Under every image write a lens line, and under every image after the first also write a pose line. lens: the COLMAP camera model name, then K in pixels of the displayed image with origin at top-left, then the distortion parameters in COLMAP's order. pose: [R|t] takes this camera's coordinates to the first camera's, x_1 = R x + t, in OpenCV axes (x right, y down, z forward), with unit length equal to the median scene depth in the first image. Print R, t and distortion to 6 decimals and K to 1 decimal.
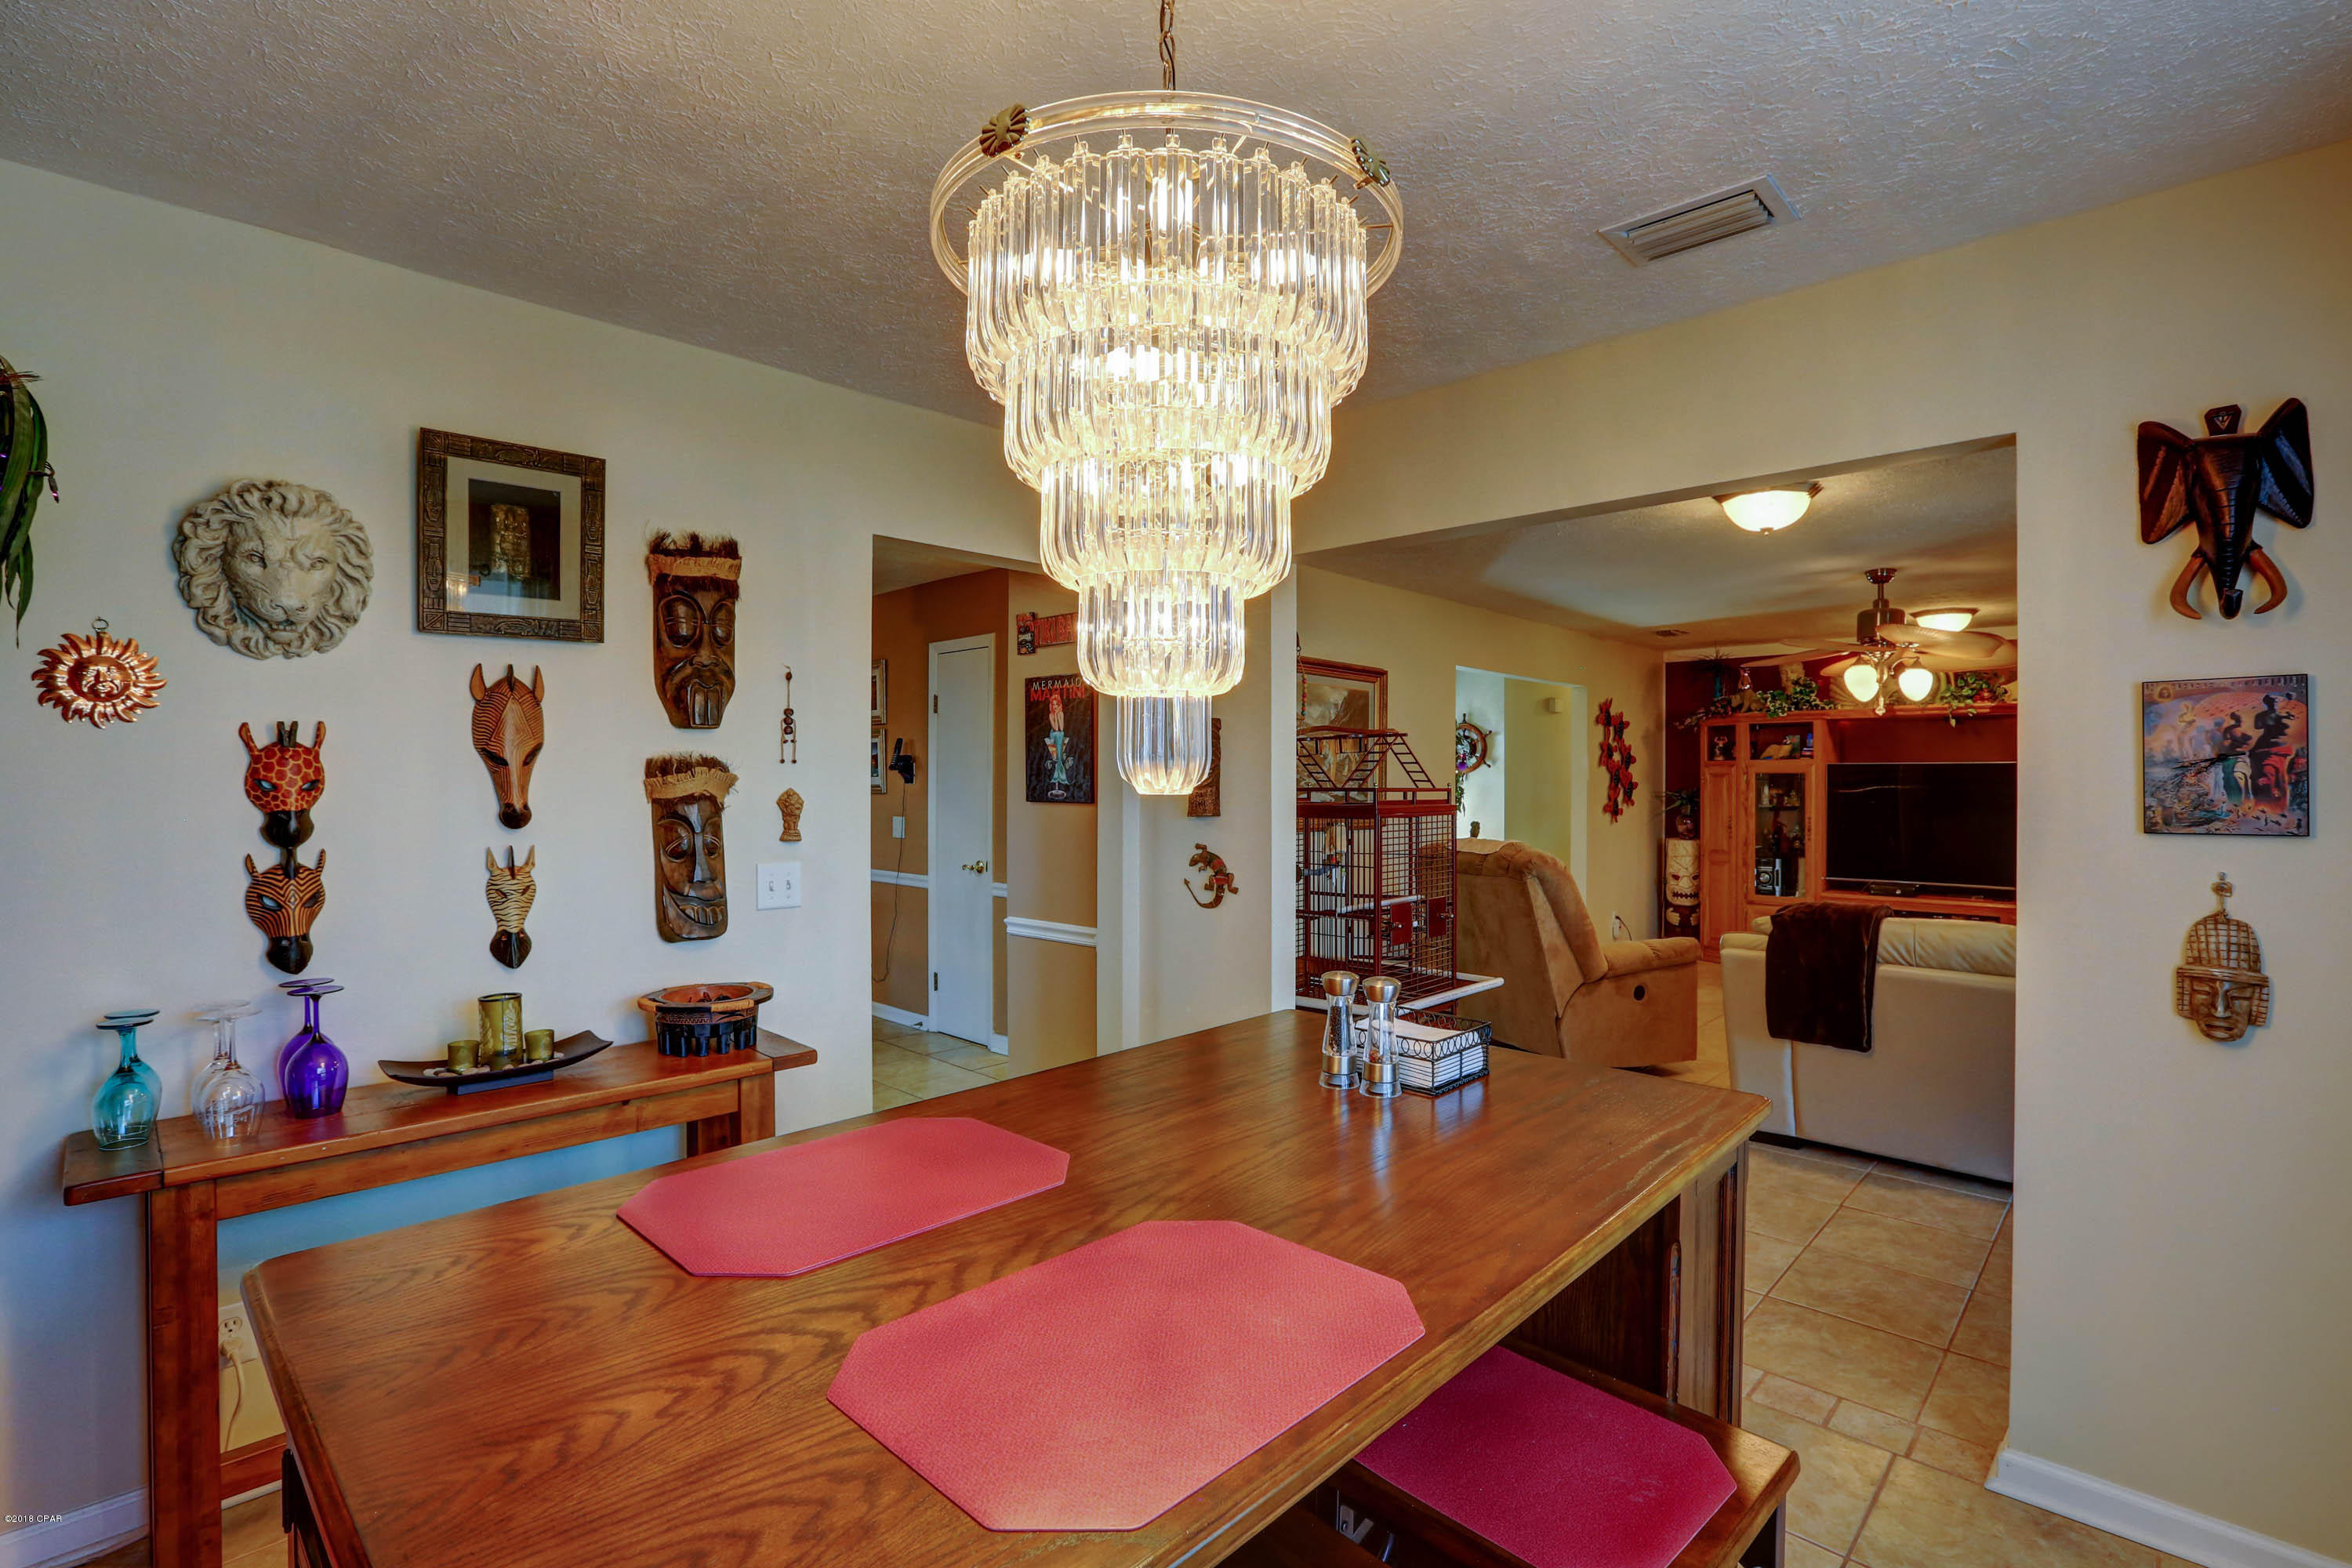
lens RADIAL K [[1094.1, 0, 1176.0], [0, 1094.1, 784.0], [0, 0, 1]] dist [-0.067808, 0.036124]
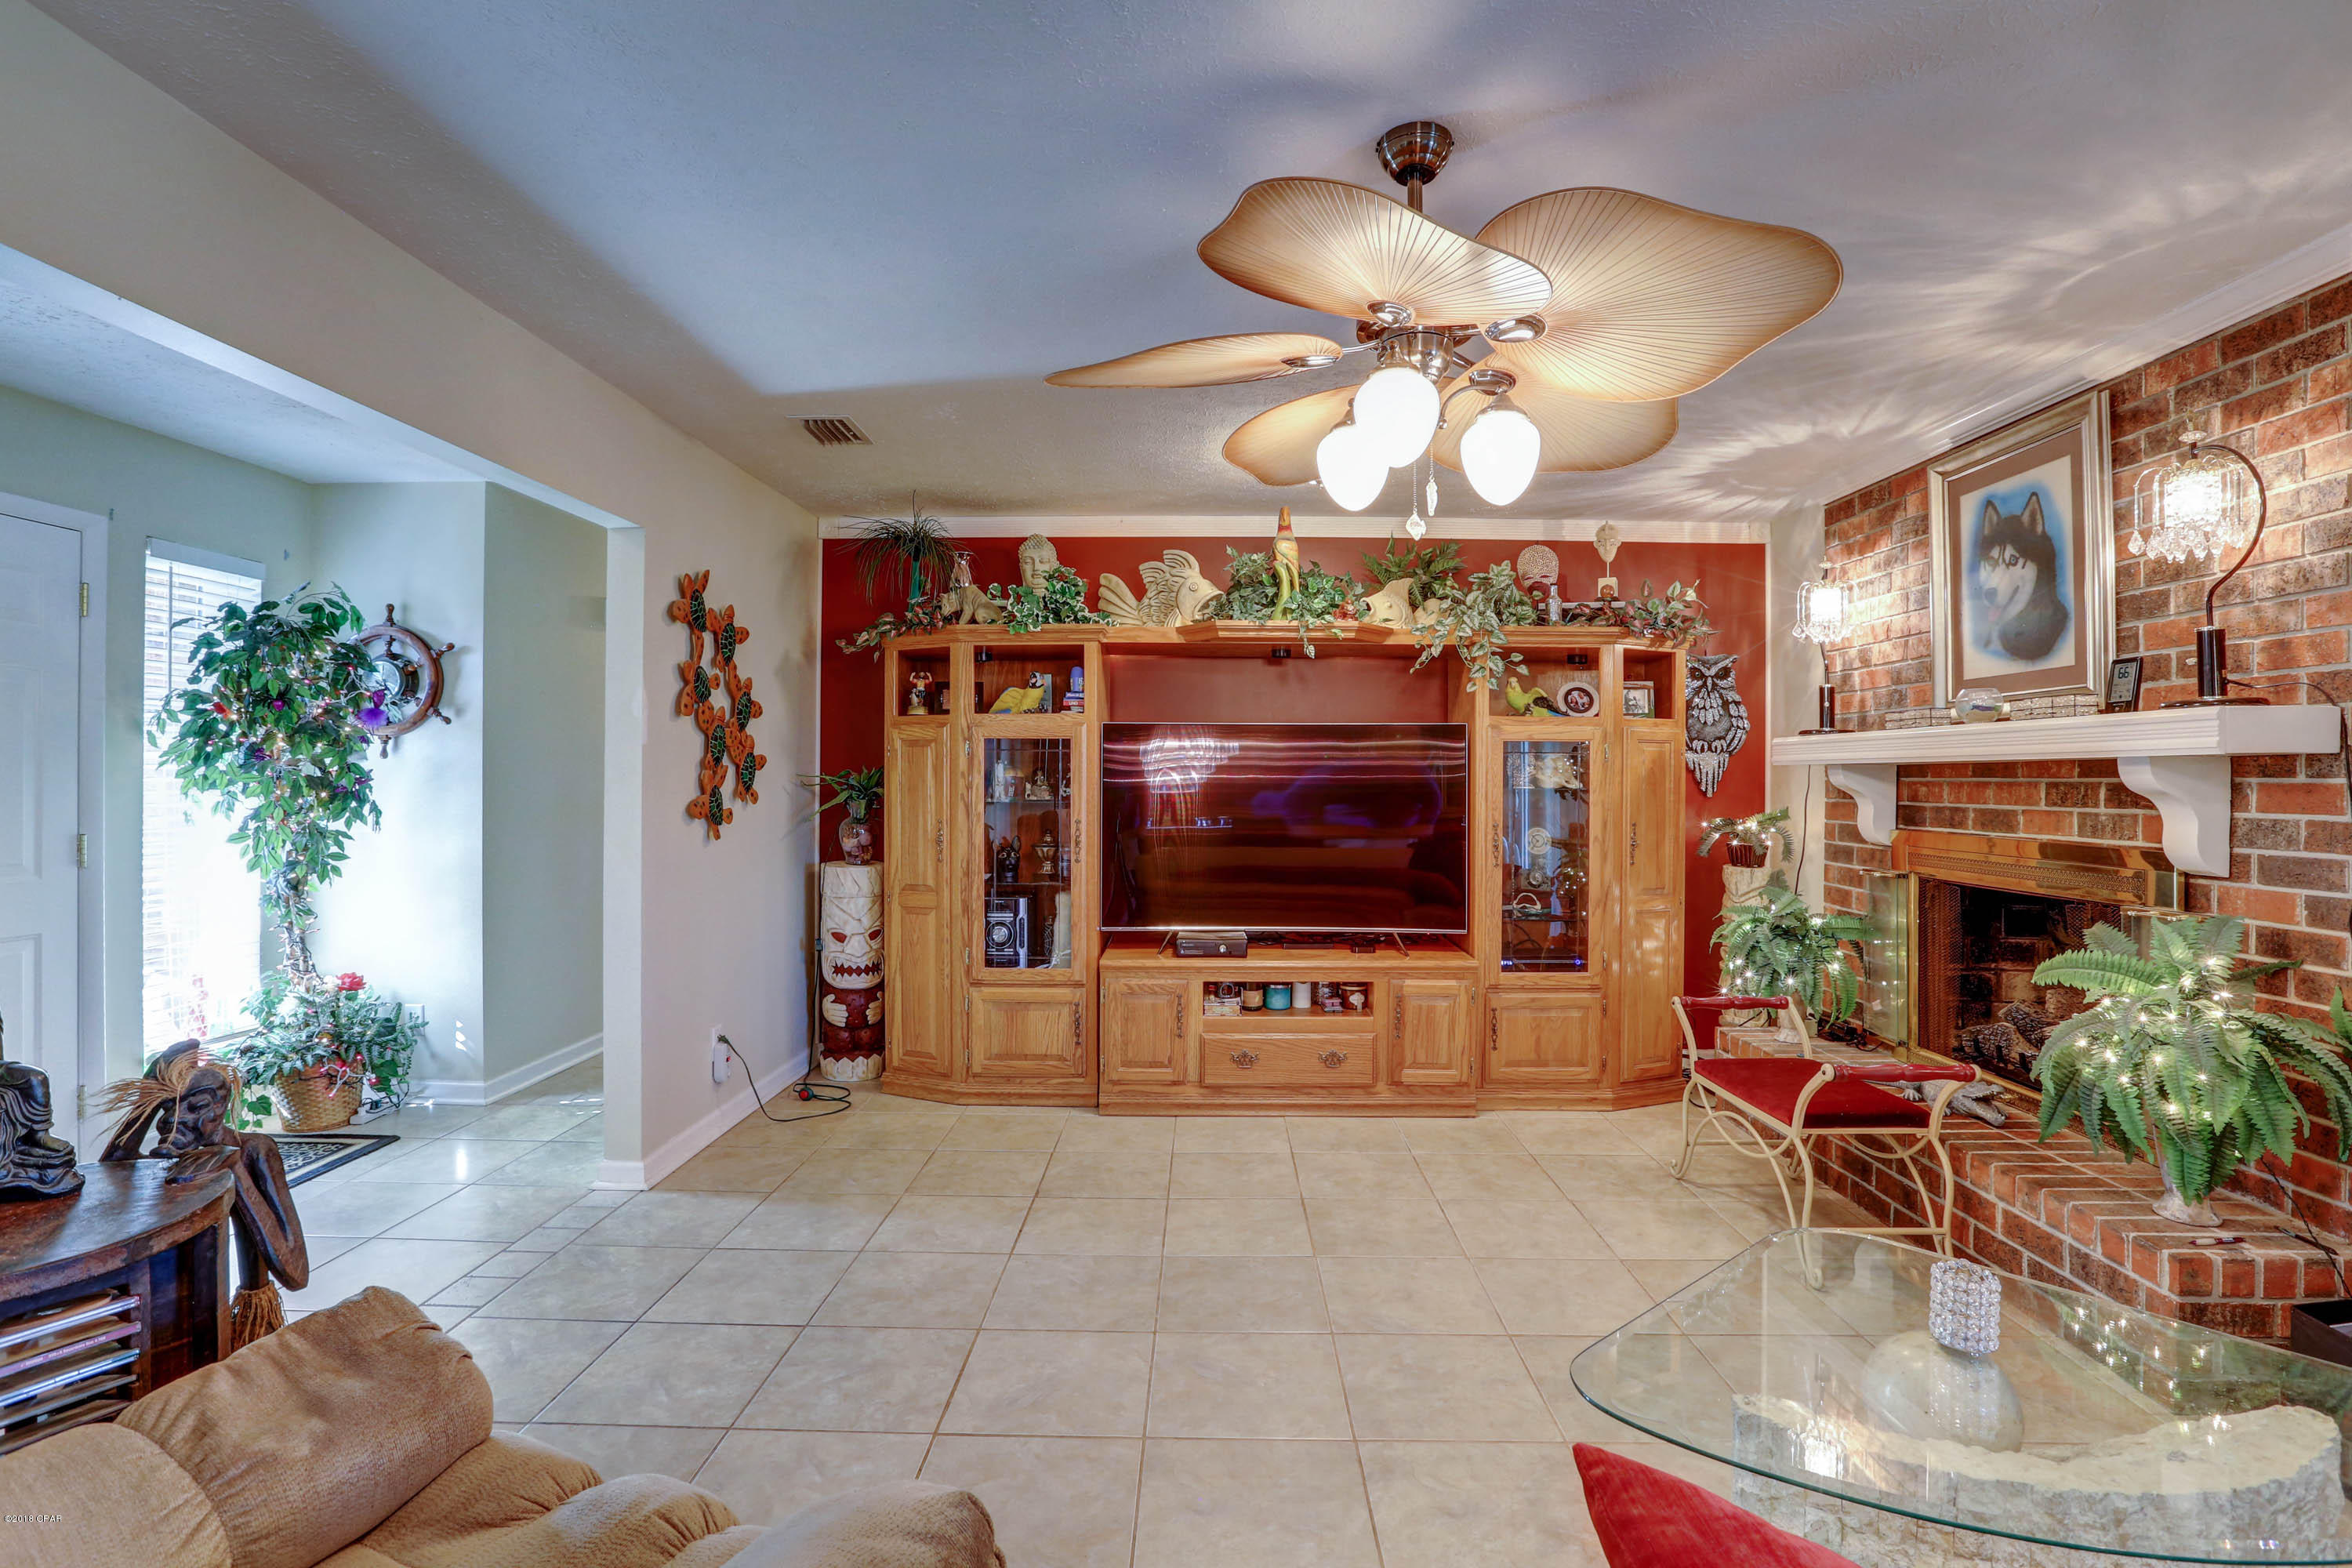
lens RADIAL K [[1094.1, 0, 1176.0], [0, 1094.1, 784.0], [0, 0, 1]] dist [-0.067808, 0.036124]
pose [[0.739473, -0.001456, 0.673184, 0.237716], [0.000696, 0.999999, 0.001399, 0.011069], [-0.673186, -0.000566, 0.739473, 0.519827]]
